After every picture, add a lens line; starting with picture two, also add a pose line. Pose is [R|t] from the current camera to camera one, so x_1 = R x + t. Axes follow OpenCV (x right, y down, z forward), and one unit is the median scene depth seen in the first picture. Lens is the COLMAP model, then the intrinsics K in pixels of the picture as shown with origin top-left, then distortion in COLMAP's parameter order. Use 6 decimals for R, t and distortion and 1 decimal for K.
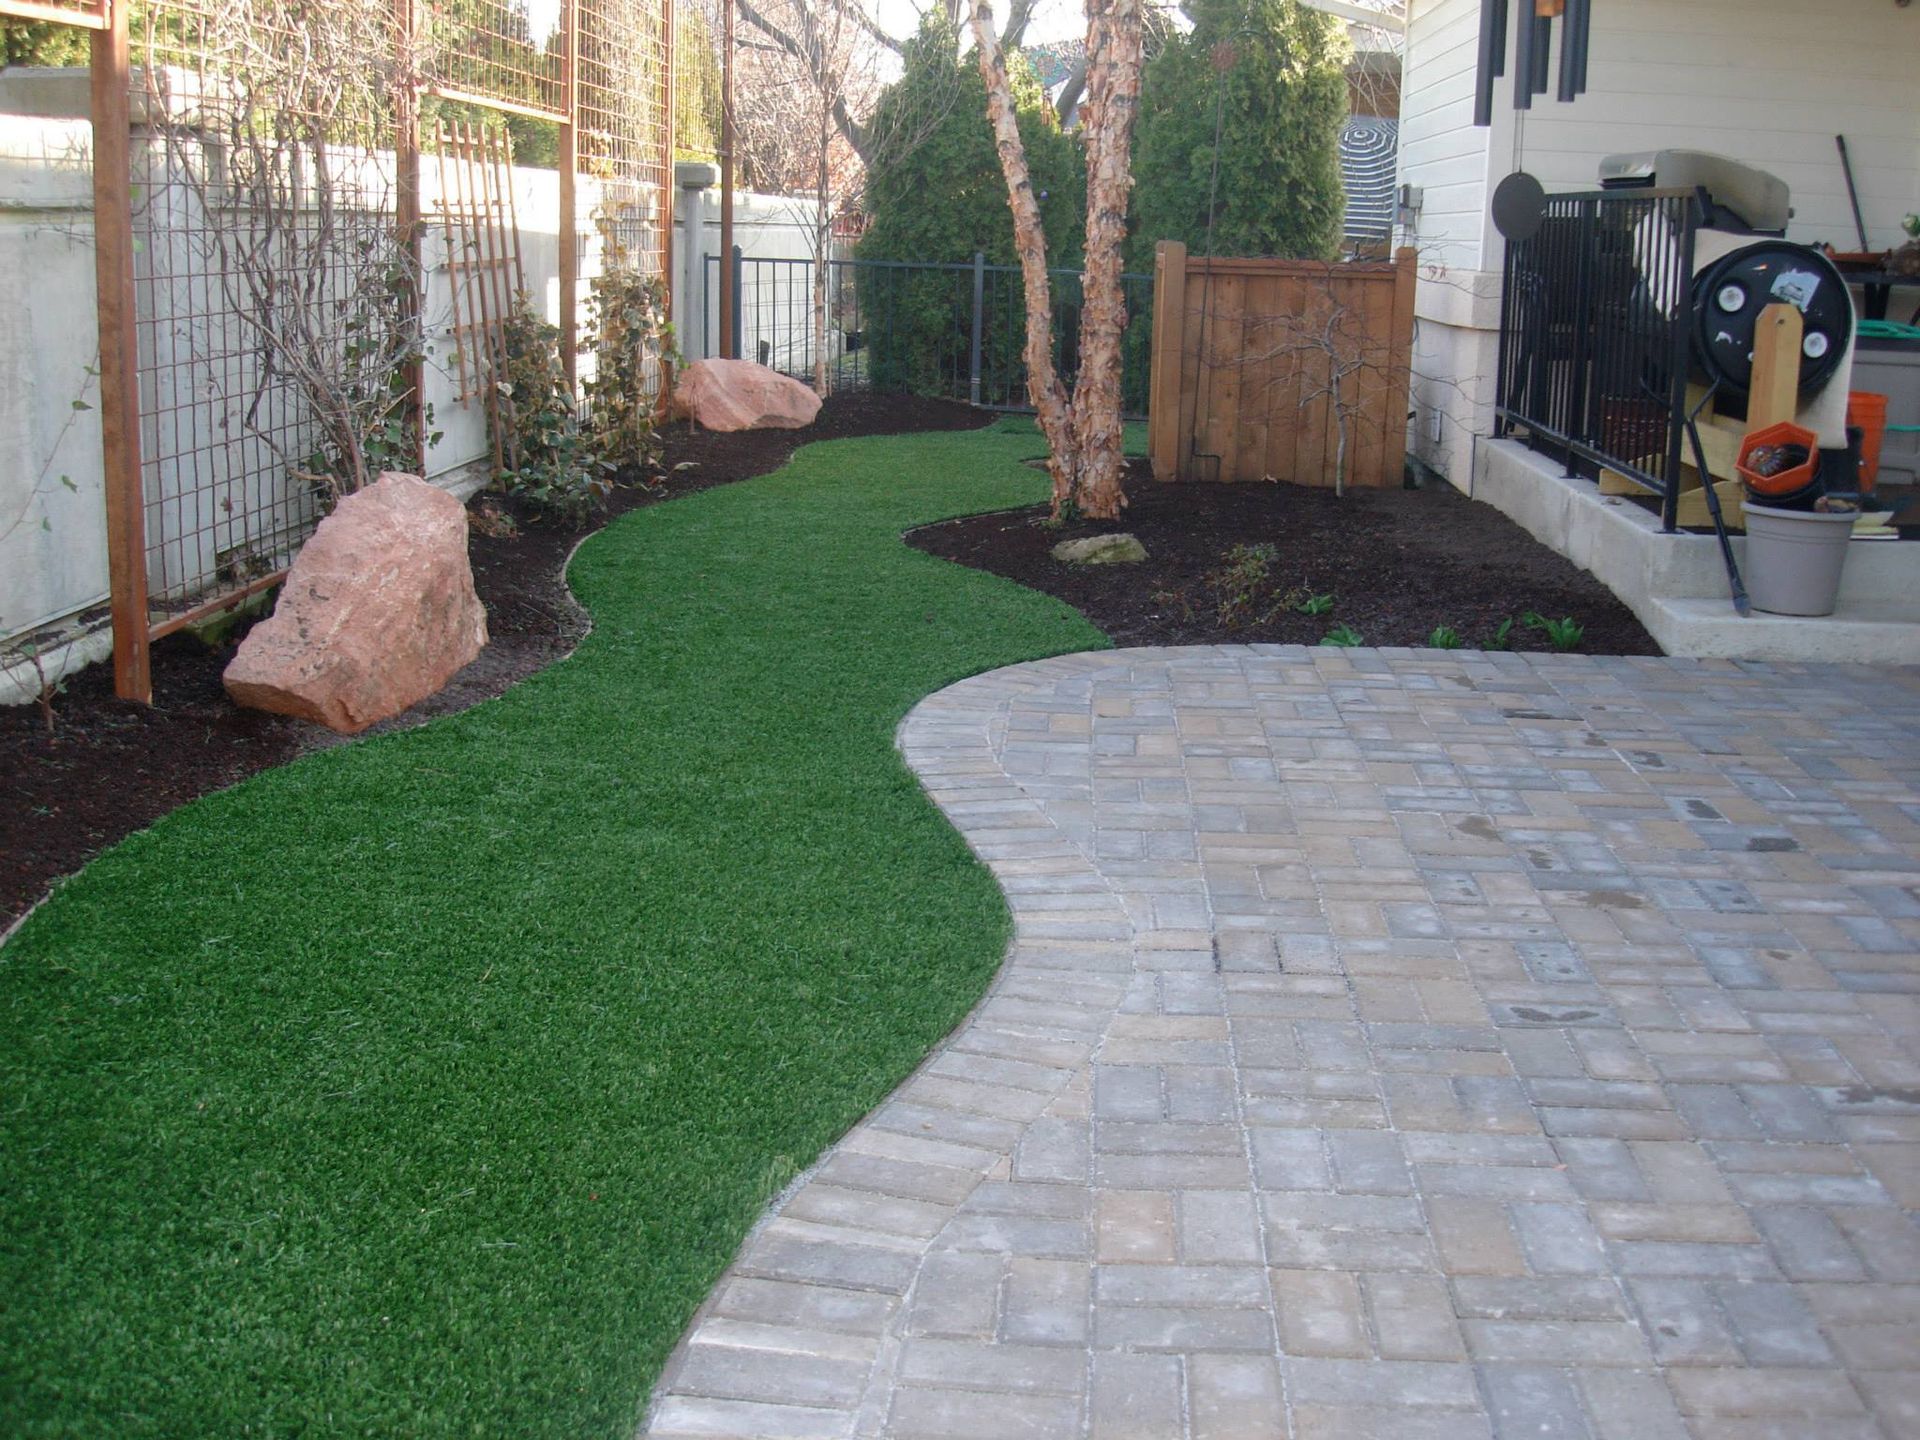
lens RADIAL K [[2142.1, 0, 963.1], [0, 2142.1, 711.2], [0, 0, 1]] dist [-0.127043, 0.000000]
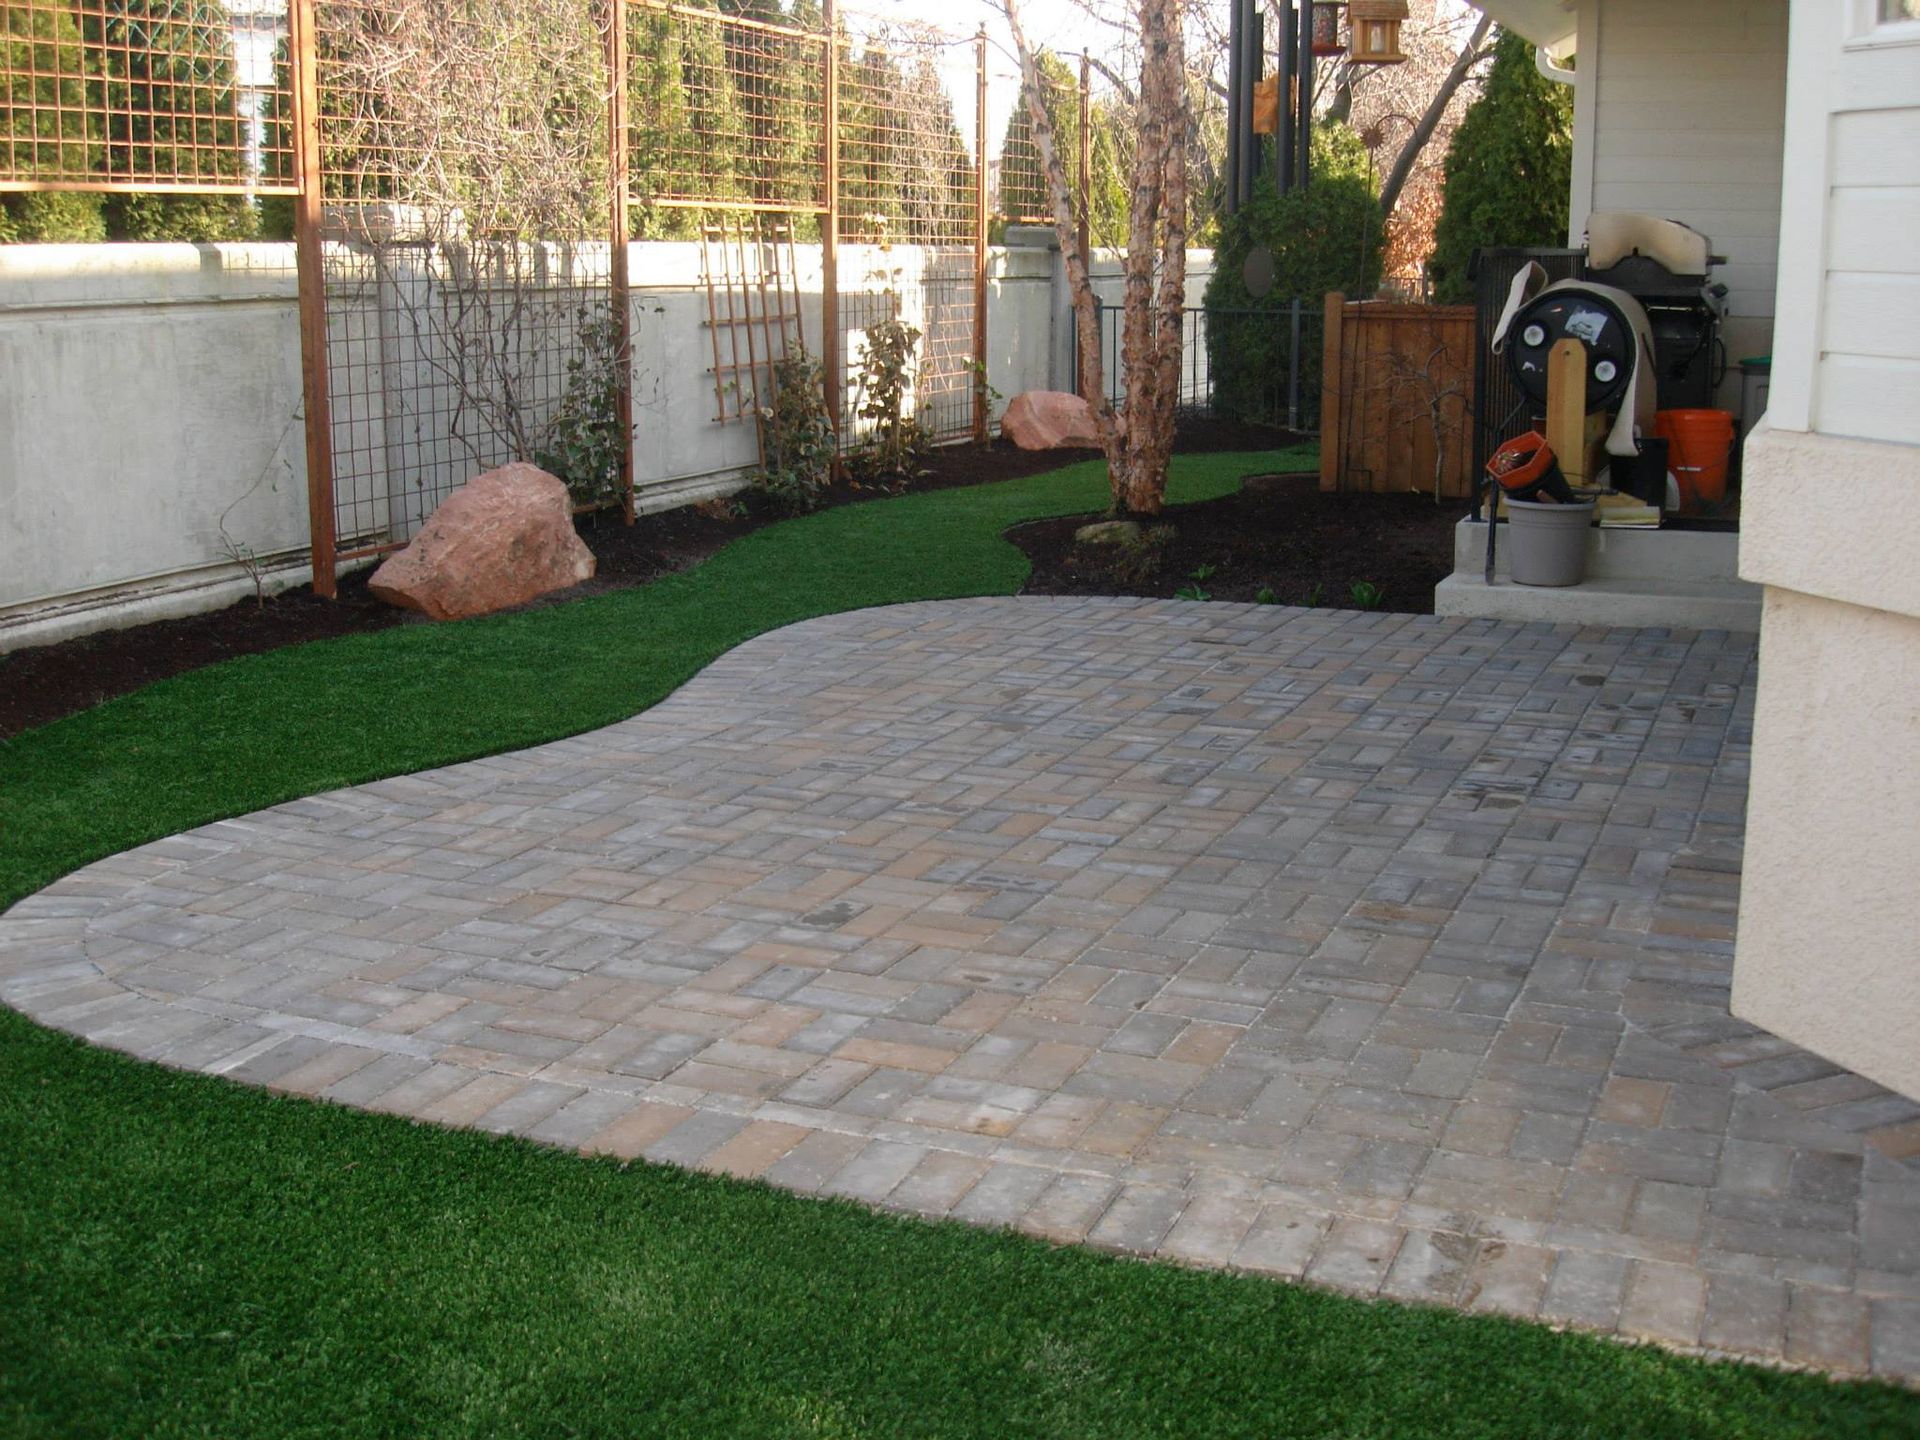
lens RADIAL K [[2142.1, 0, 958.6], [0, 2142.1, 706.2], [0, 0, 1]] dist [-0.127043, 0.000000]
pose [[0.941052, 0.044960, -0.335260, 0.478243], [-0.051189, 0.998641, -0.009760, 0.054268], [0.334365, 0.026347, 0.942075, -0.299058]]
